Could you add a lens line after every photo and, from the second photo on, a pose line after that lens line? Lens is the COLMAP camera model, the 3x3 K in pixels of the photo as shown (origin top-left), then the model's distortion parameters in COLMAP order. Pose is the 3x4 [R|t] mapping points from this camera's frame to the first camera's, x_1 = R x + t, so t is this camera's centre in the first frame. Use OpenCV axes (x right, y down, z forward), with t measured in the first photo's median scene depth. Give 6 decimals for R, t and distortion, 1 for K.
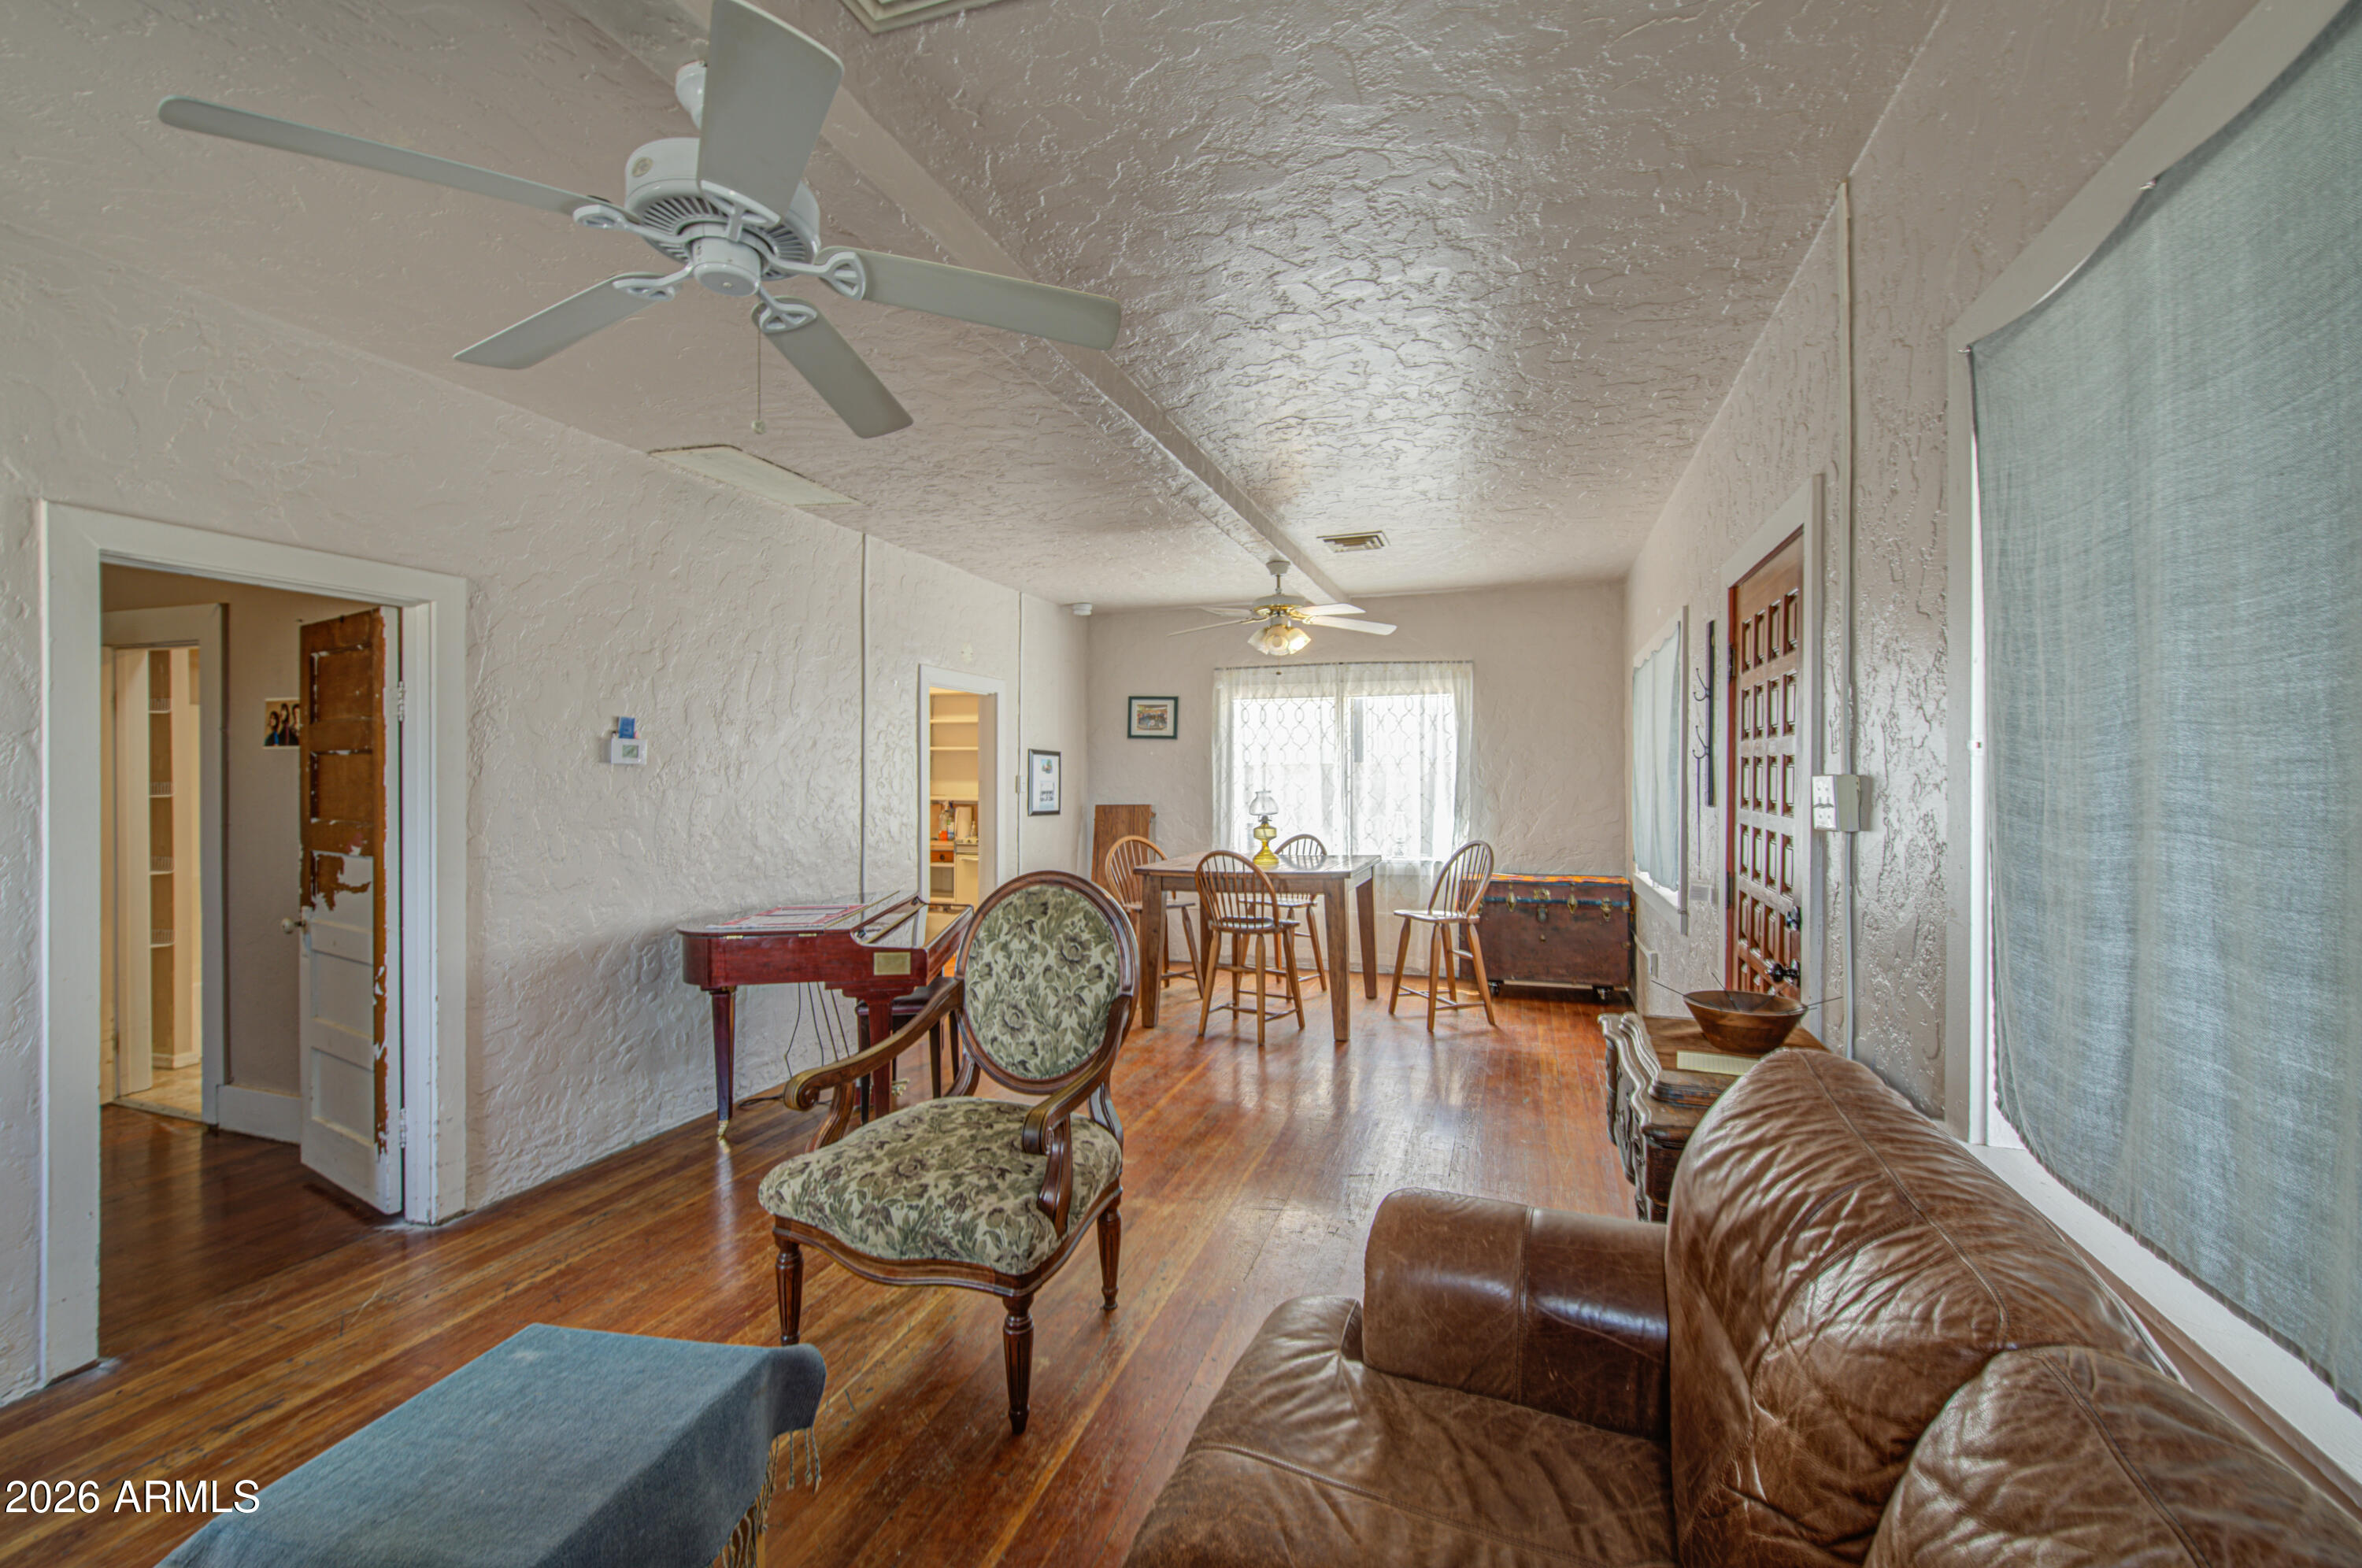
lens RADIAL K [[970.5, 0, 1194.6], [0, 970.5, 784.9], [0, 0, 1]] dist [0.002993, -0.004883]
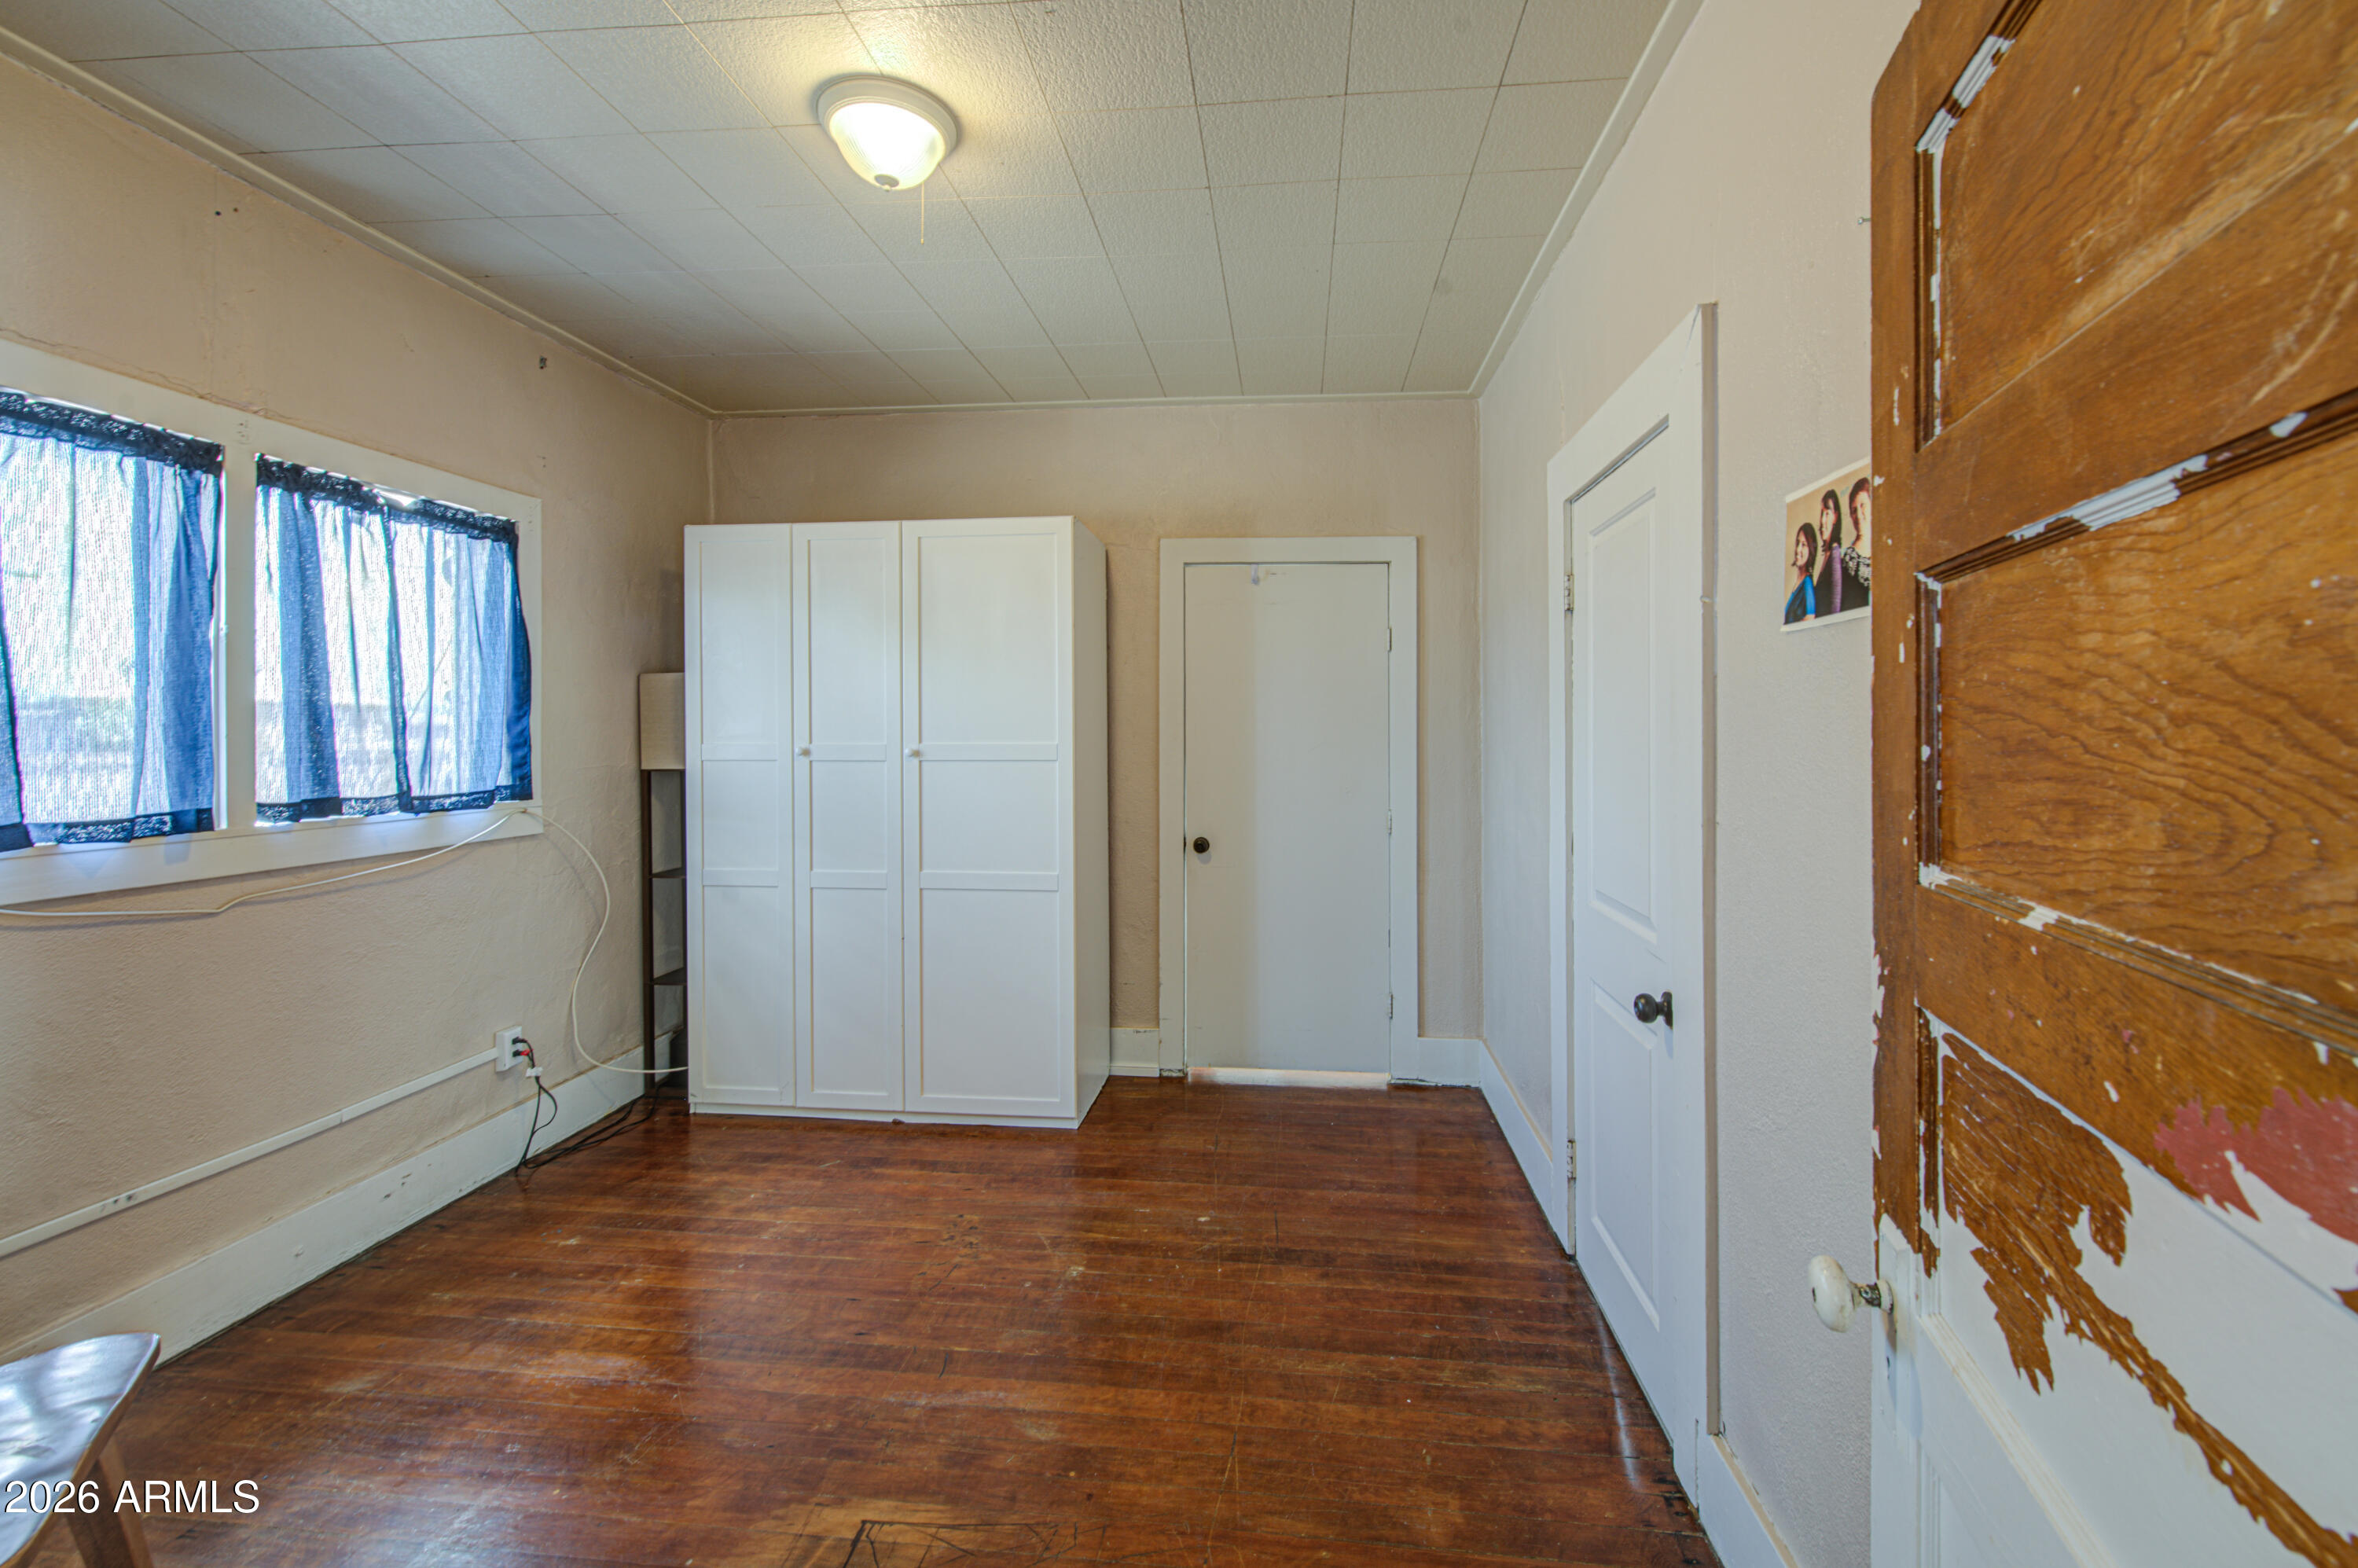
lens RADIAL K [[955.9, 0, 1201.3], [0, 955.9, 738.9], [0, 0, 1]] dist [0.013632, -0.007714]
pose [[0.219704, 0.001491, -0.975566, -0.715612], [0.001157, 0.999998, 0.001789, 0.003458], [0.975566, -0.001522, 0.219701, 0.772799]]
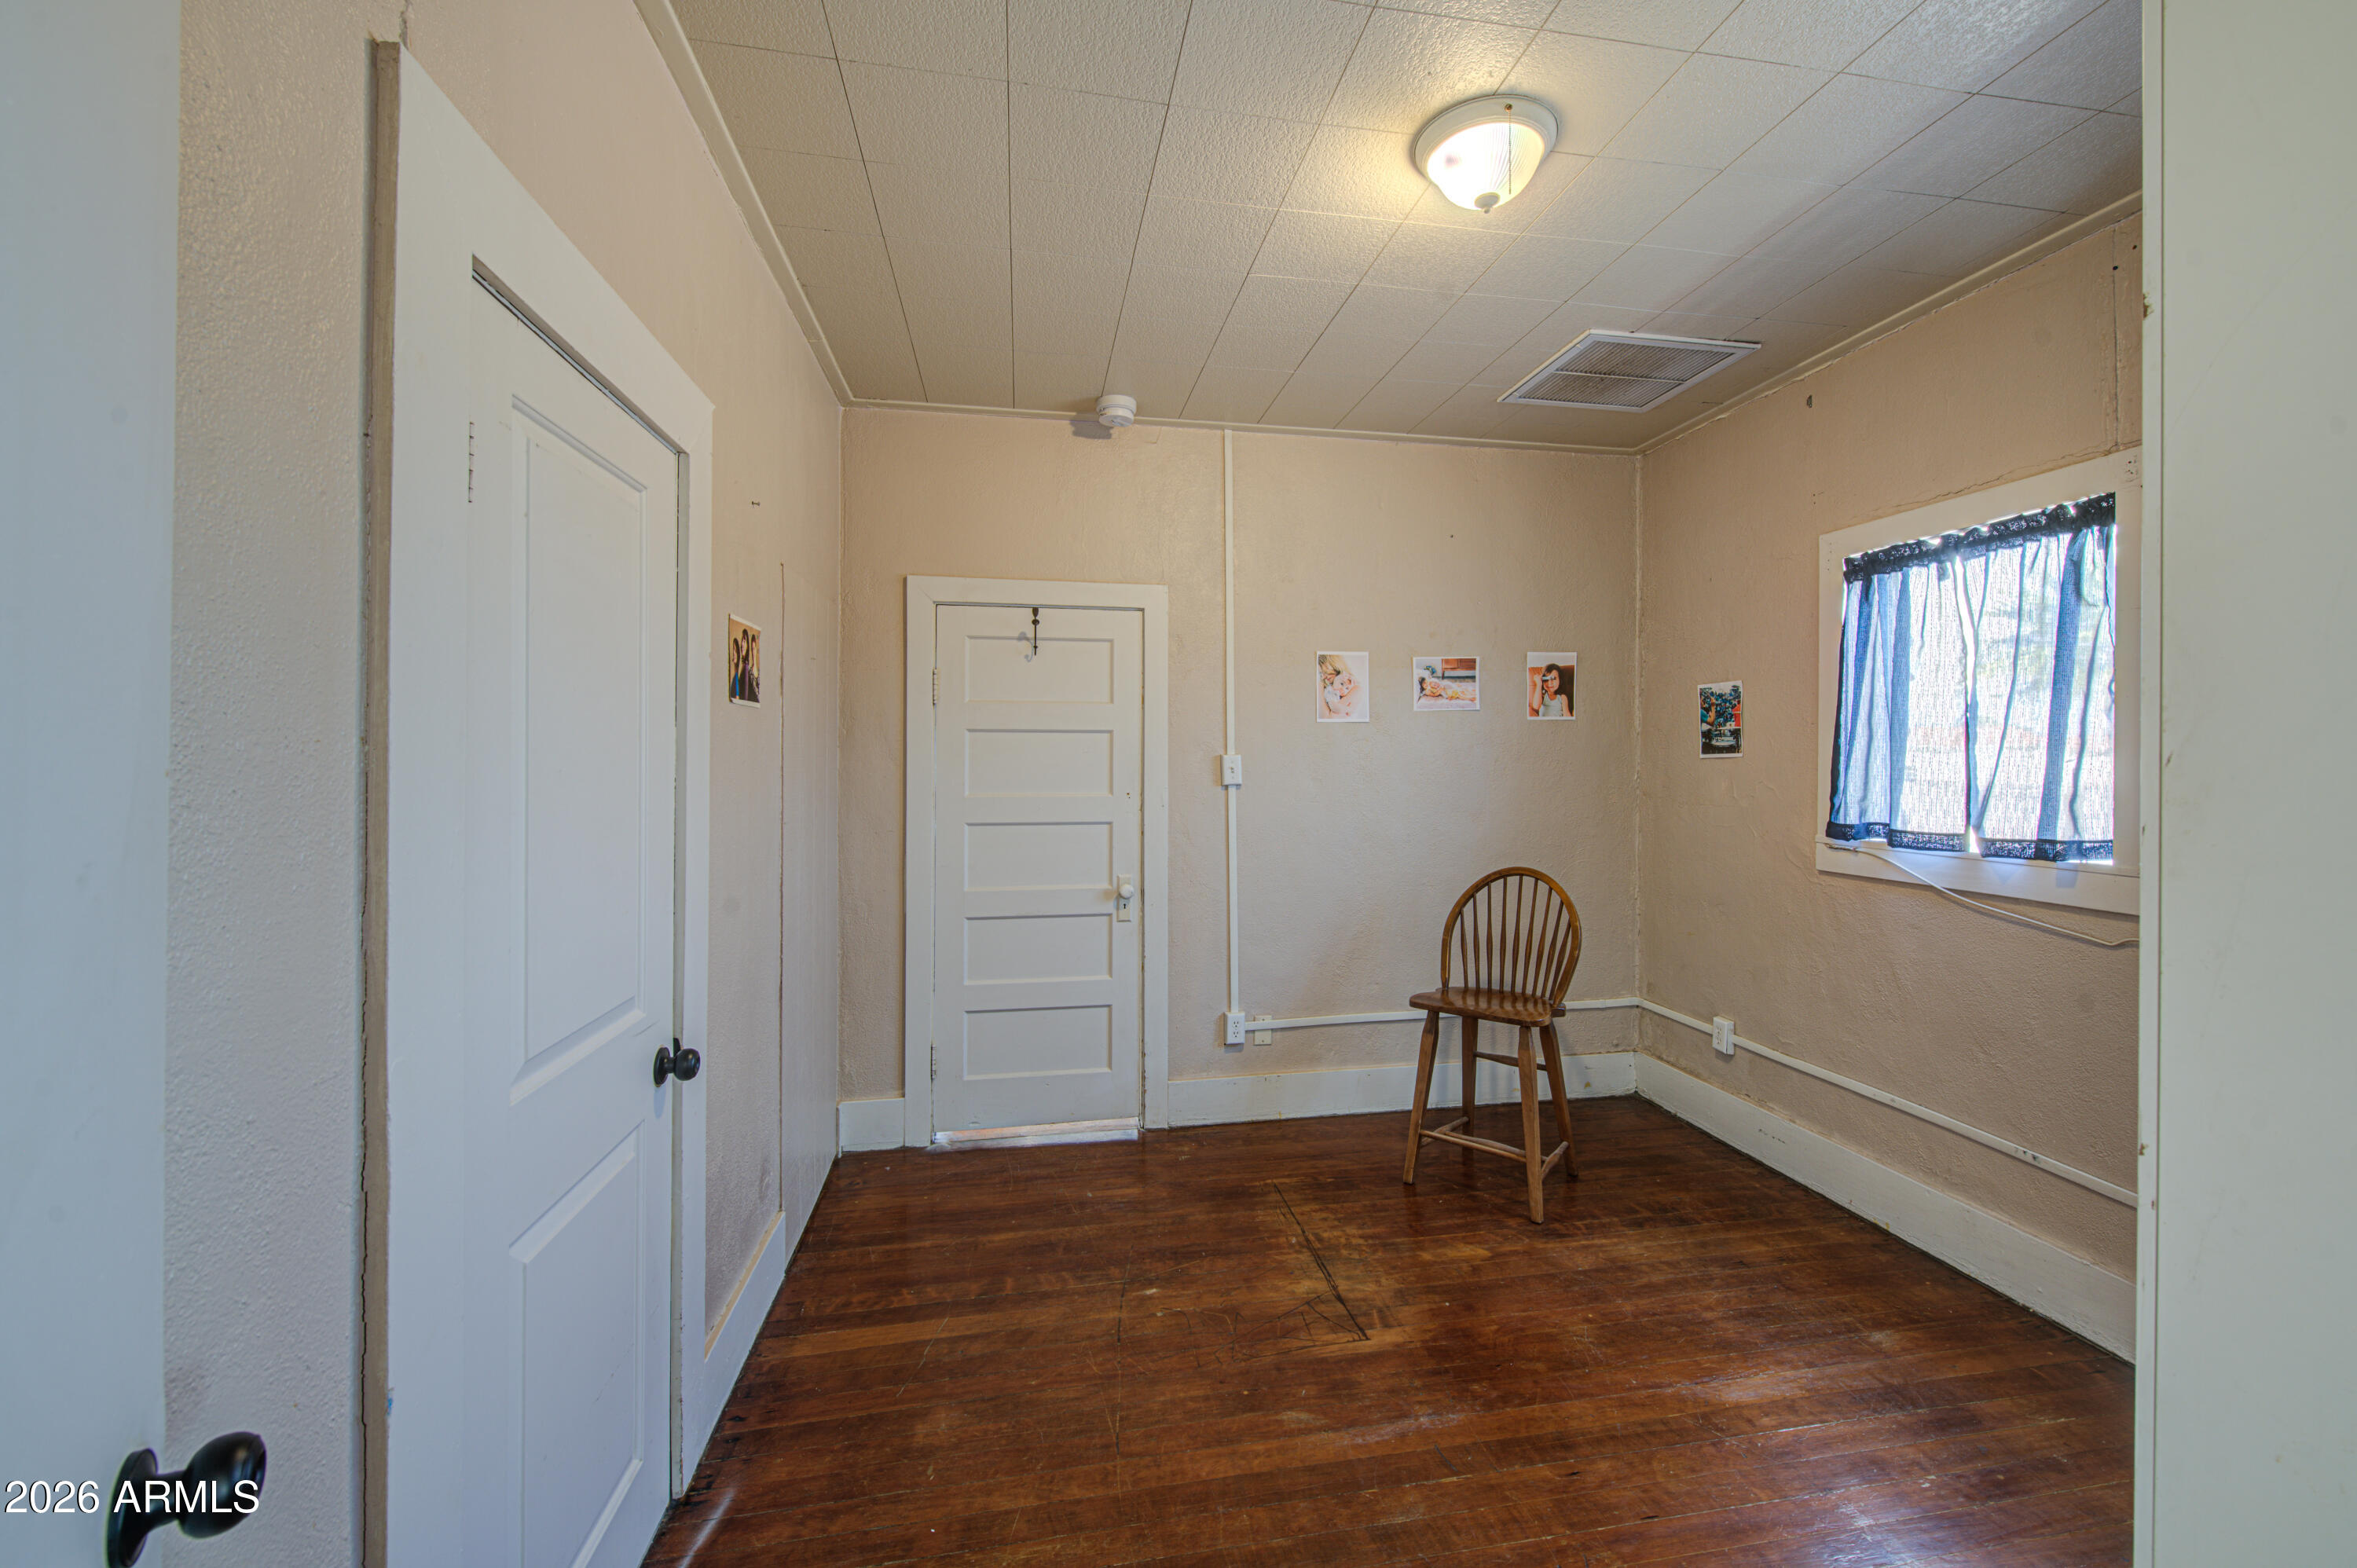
lens RADIAL K [[955.5, 0, 1200.8], [0, 955.5, 738.9], [0, 0, 1]] dist [0.013632, -0.007714]
pose [[-0.482593, 0.014381, 0.875727, -1.754108], [-0.004051, 0.999818, -0.018651, -0.006882], [-0.875835, -0.012548, -0.482447, 1.140963]]
